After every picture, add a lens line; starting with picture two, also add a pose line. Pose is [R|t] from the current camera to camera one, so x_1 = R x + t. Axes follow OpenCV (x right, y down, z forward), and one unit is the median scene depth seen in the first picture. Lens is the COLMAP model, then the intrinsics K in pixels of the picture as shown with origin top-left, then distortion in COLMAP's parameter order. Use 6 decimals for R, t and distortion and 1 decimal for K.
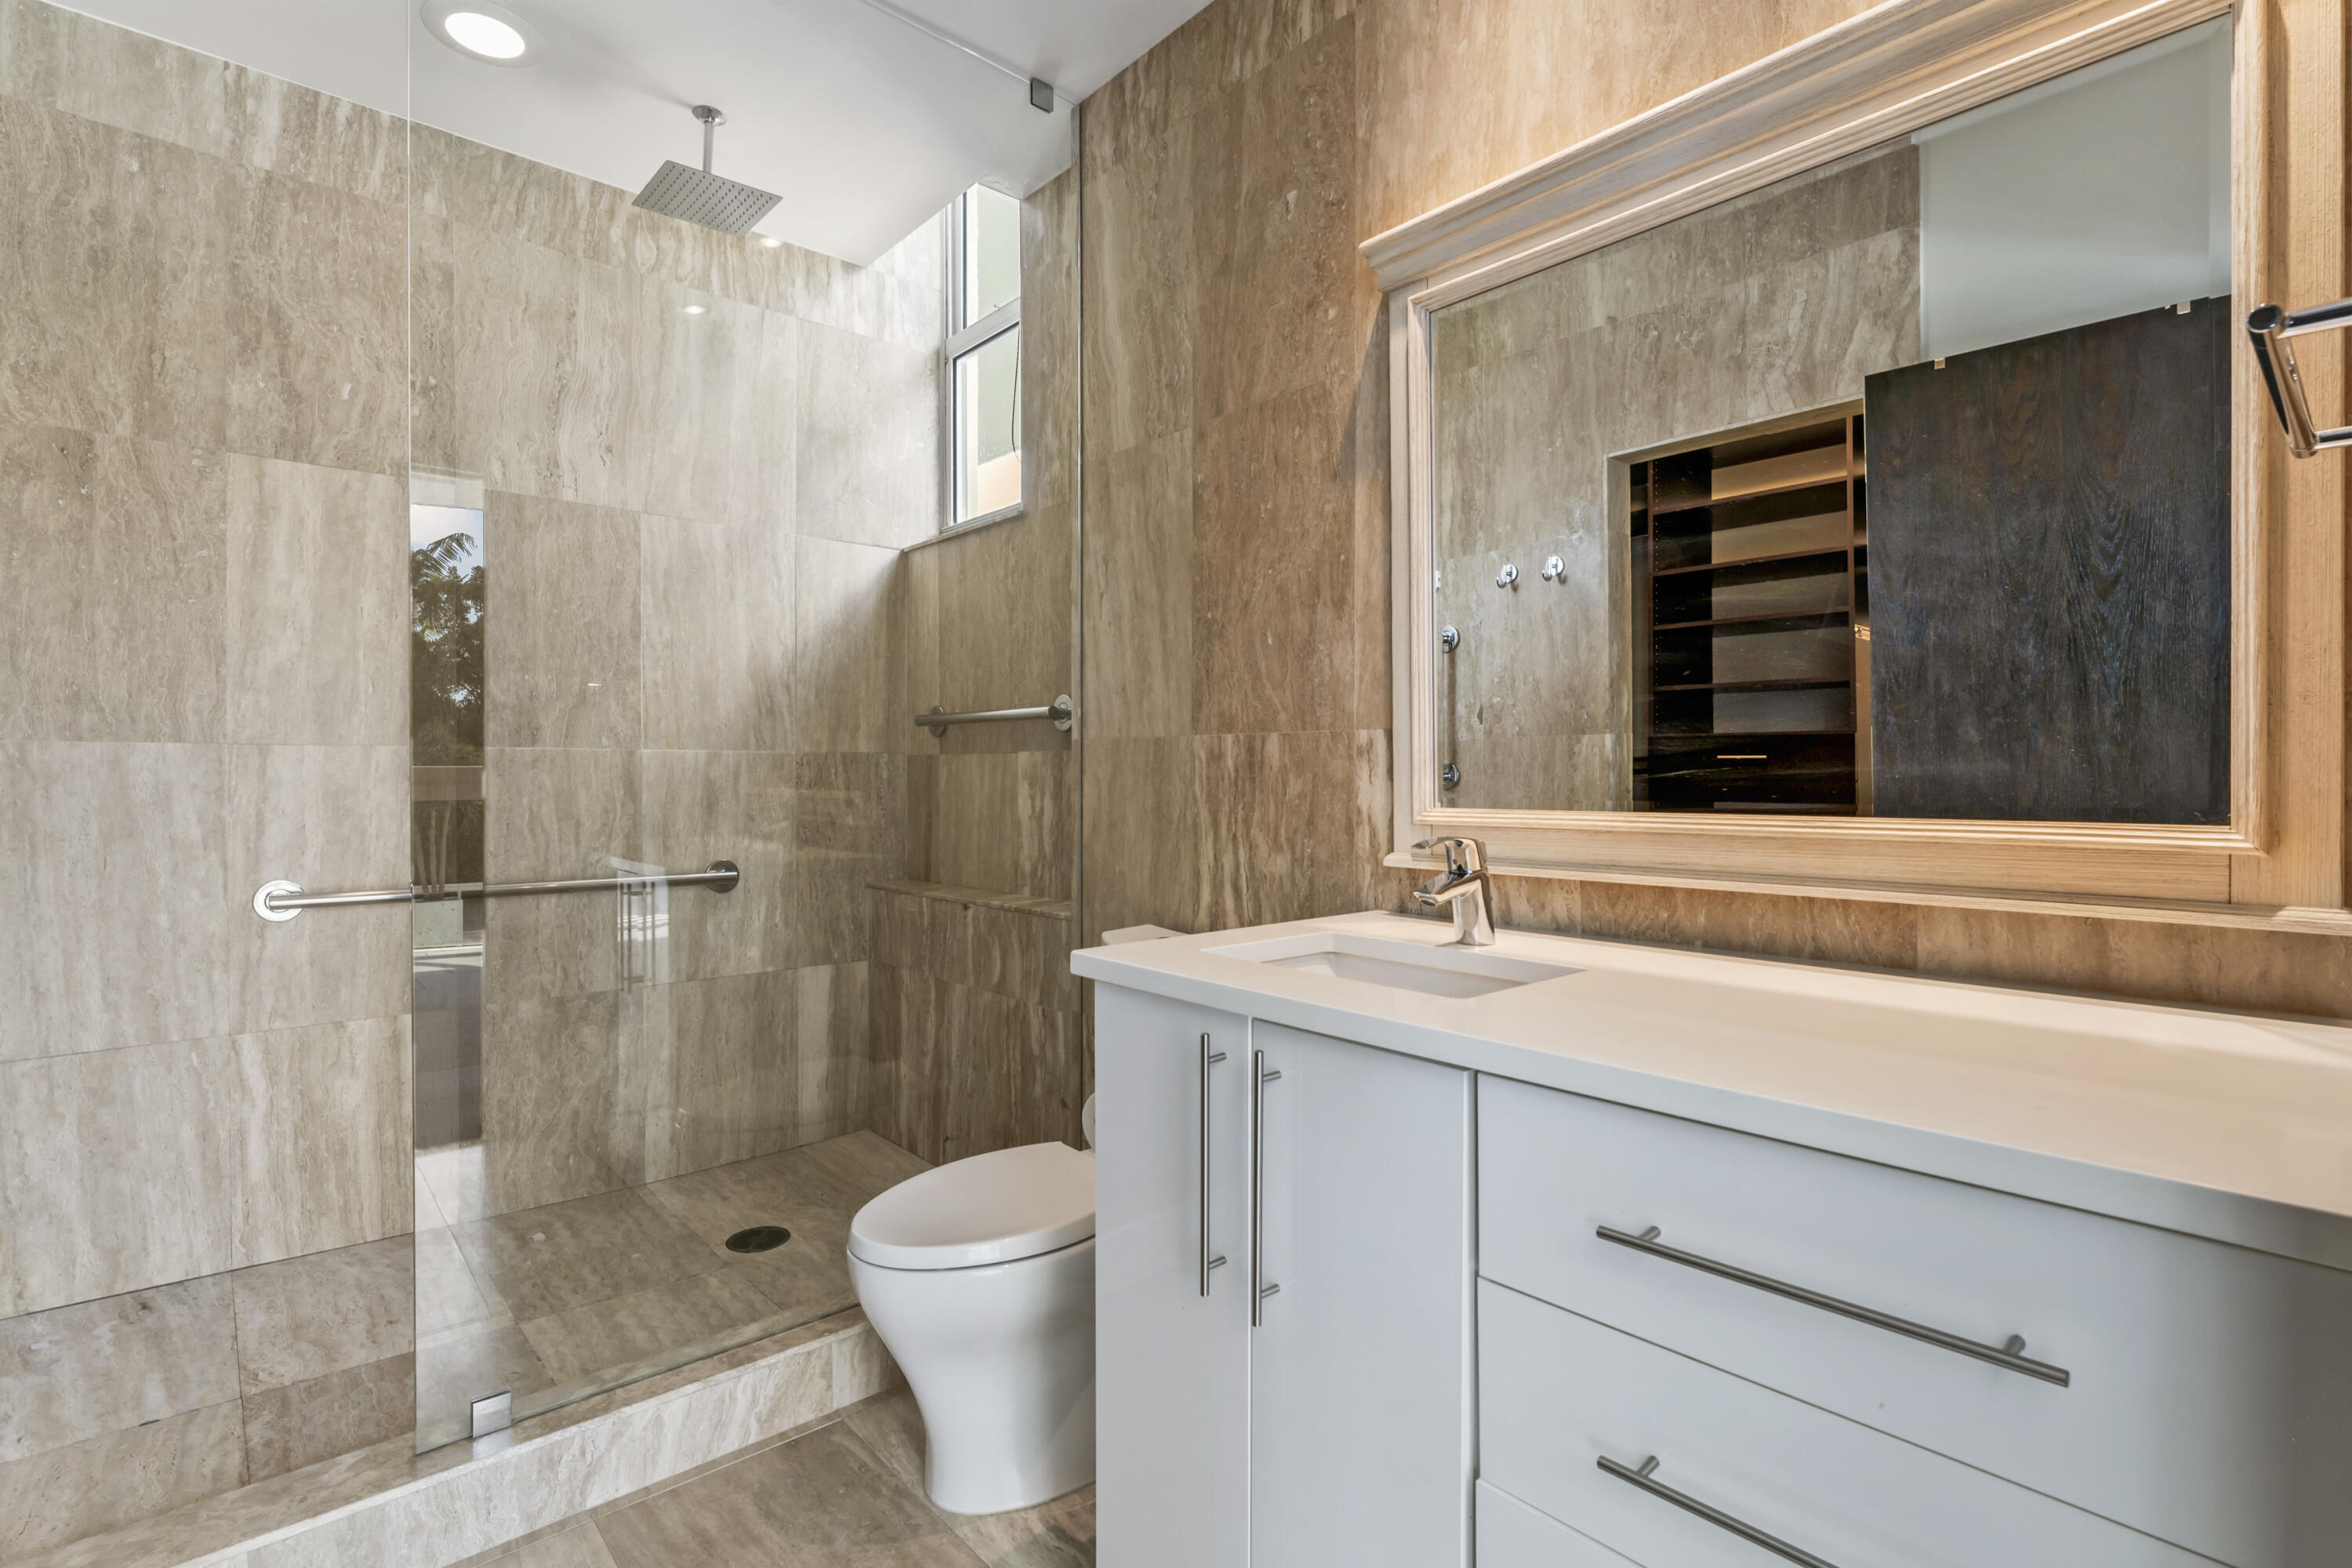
lens RADIAL K [[1088.0, 0, 1176.0], [0, 1088.0, 784.0], [0, 0, 1]] dist [-0.003905, -0.000395]
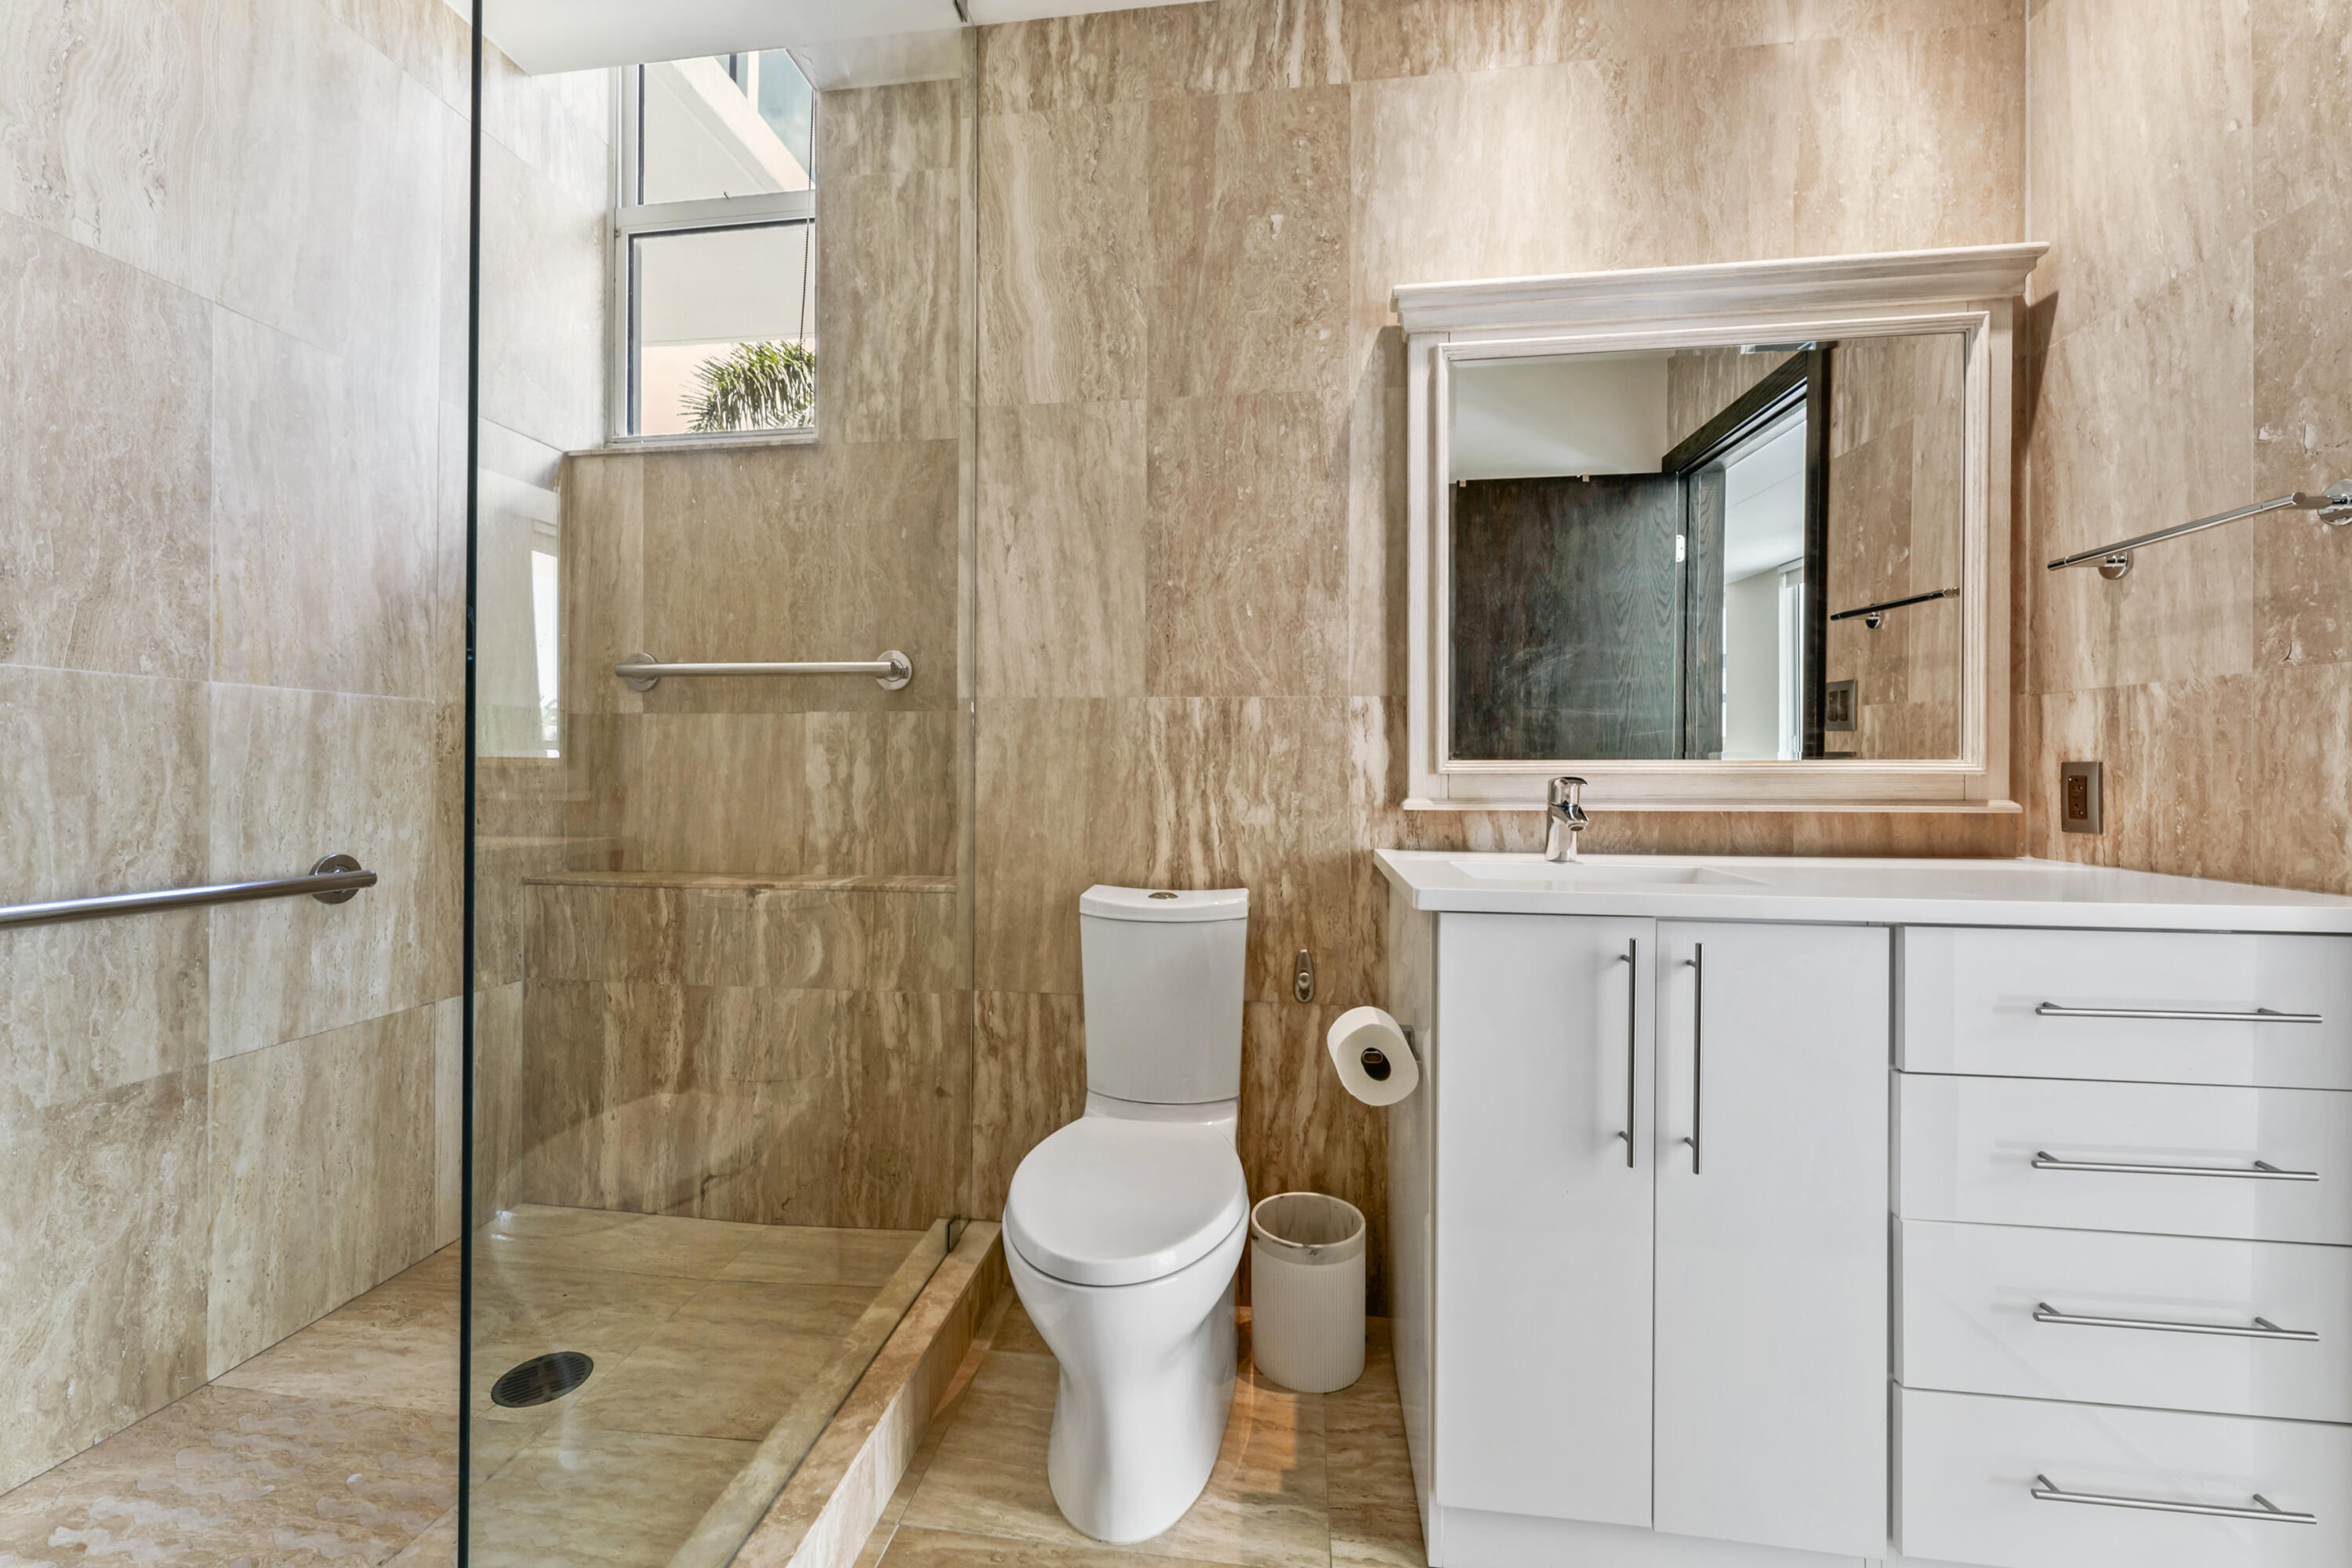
lens RADIAL K [[943.8, 0, 1166.6], [0, 943.8, 767.4], [0, 0, 1]] dist [-0.000594, -0.000133]
pose [[0.763316, 0.005267, 0.646004, -0.523655], [0.002146, 0.999941, -0.010688, 0.030245], [-0.646021, 0.009544, 0.763260, 0.290400]]
